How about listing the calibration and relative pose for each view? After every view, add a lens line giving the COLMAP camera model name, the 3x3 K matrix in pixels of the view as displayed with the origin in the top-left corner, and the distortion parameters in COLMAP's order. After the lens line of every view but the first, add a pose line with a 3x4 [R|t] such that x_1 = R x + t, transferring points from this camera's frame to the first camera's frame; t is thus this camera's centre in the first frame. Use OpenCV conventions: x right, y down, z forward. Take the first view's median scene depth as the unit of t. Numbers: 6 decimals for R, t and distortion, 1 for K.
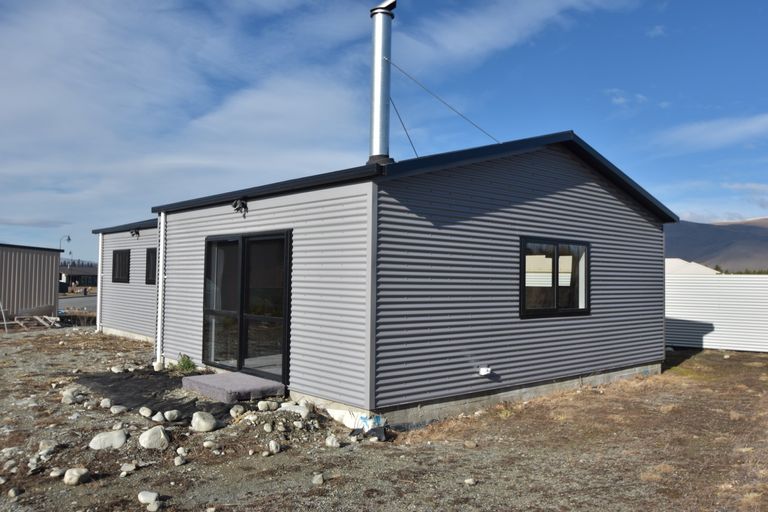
lens RADIAL K [[630.2, 0, 384.0], [0, 630.2, 256.0], [0, 0, 1]] dist [-0.000027, -0.000006]
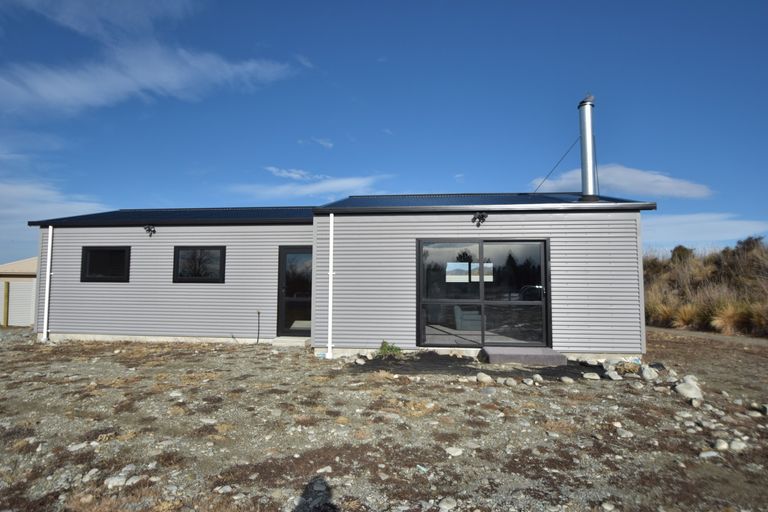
lens RADIAL K [[436.0, 0, 384.0], [0, 436.0, 256.0], [0, 0, 1]] dist [-0.002629, -0.018829]
pose [[0.738908, 0.033722, 0.672962, -0.925847], [-0.016511, 0.999353, -0.031948, 0.029897], [-0.673604, 0.012495, 0.738987, 0.459663]]
